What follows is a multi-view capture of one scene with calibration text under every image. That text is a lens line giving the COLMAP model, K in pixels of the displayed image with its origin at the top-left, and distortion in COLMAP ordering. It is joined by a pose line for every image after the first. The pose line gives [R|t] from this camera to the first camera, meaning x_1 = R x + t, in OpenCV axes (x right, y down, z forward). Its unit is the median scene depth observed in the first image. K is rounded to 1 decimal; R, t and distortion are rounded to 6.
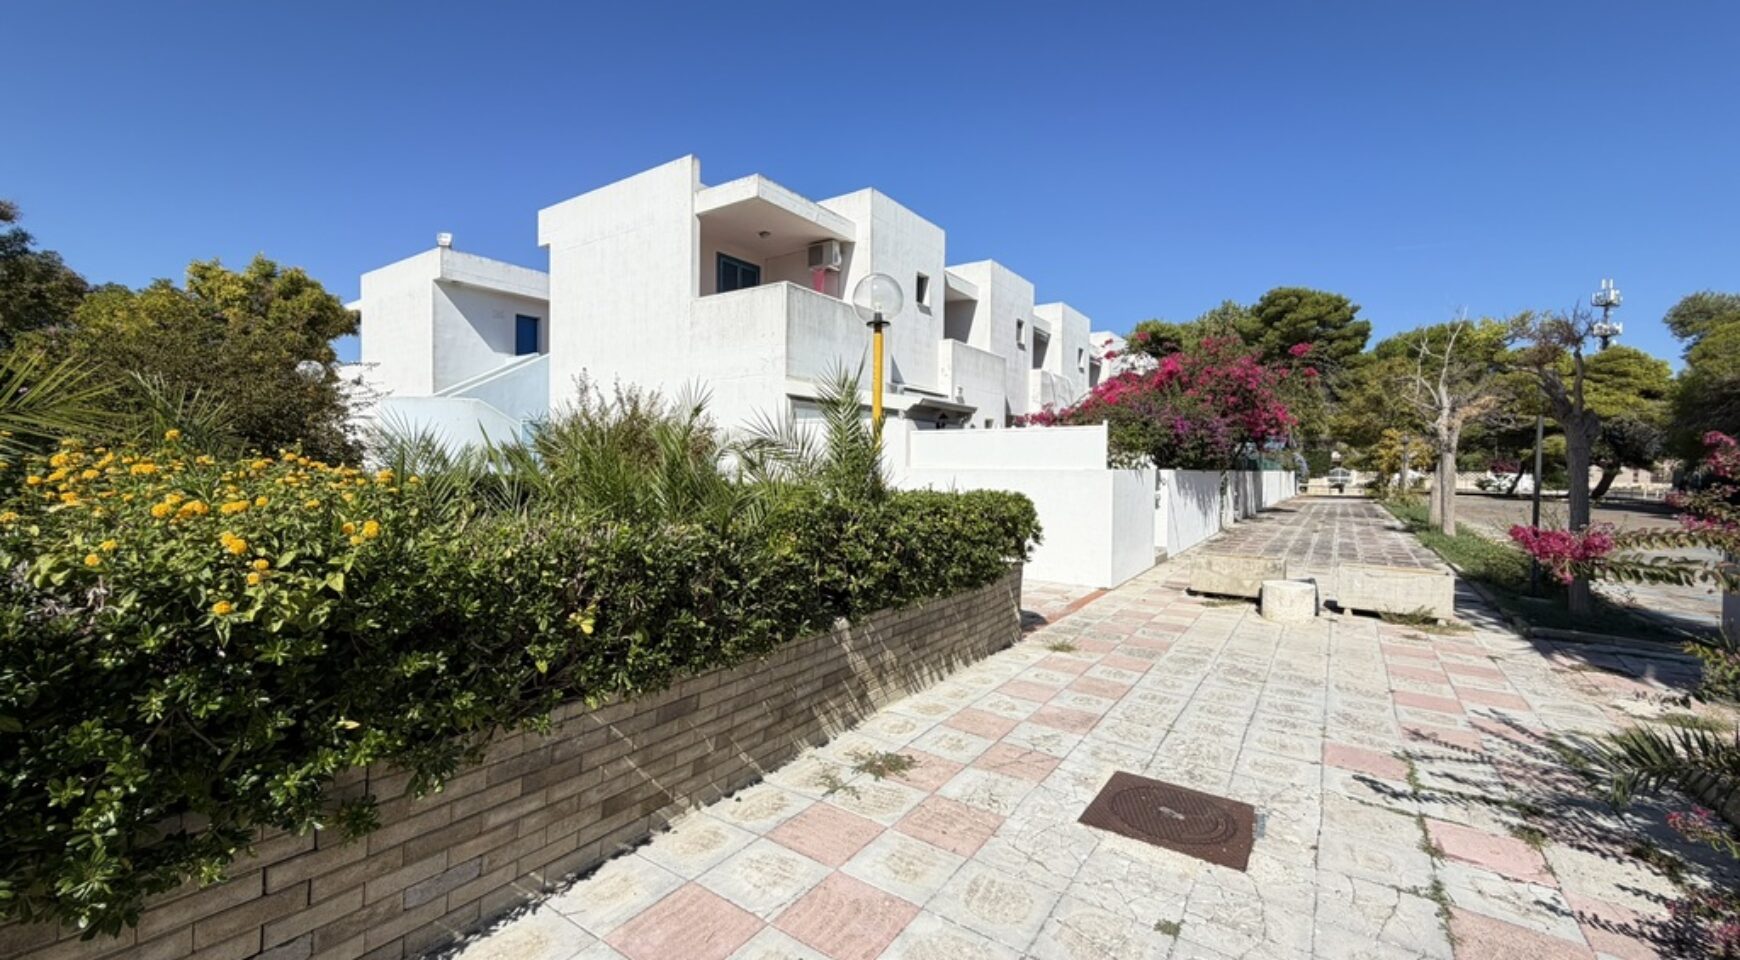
lens RADIAL K [[692.9, 0, 874.0], [0, 692.9, 483.9], [0, 0, 1]] dist [-0.000034, -0.000023]
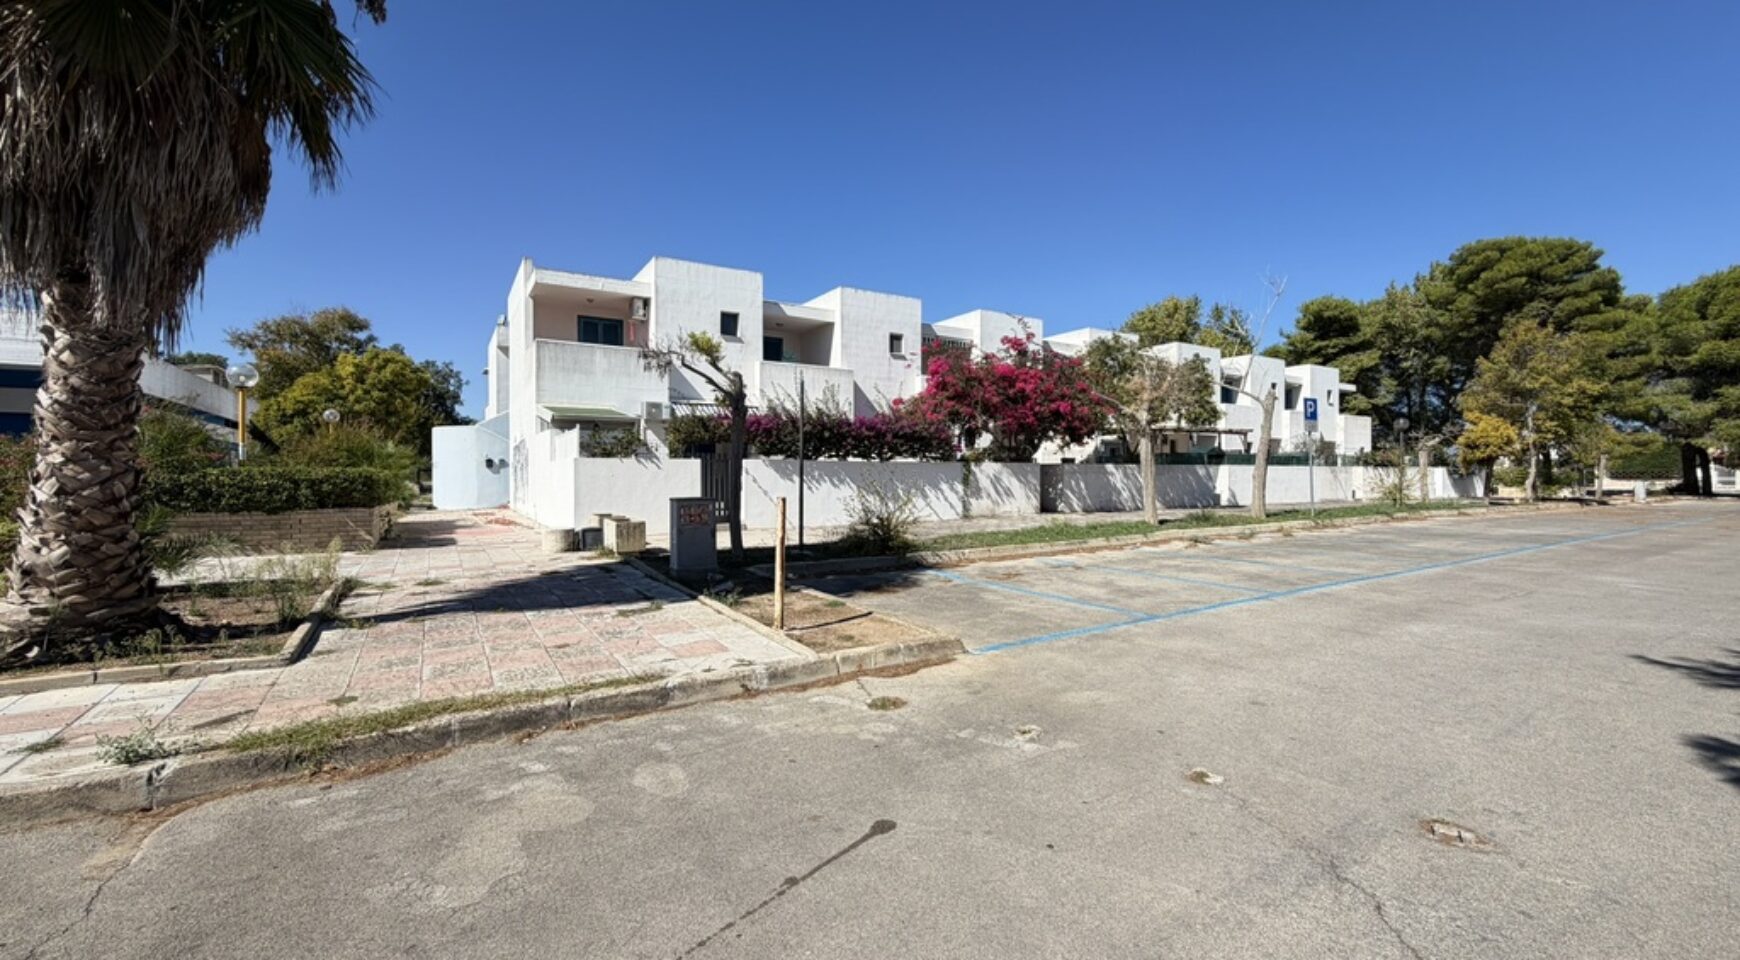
lens RADIAL K [[692.9, 0, 870.3], [0, 692.9, 482.5], [0, 0, 1]] dist [-0.000034, -0.000023]
pose [[0.915531, -0.009556, -0.402134, 0.270543], [0.002317, 0.999826, -0.018484, 0.010505], [0.402241, 0.015991, 0.915394, -0.015457]]
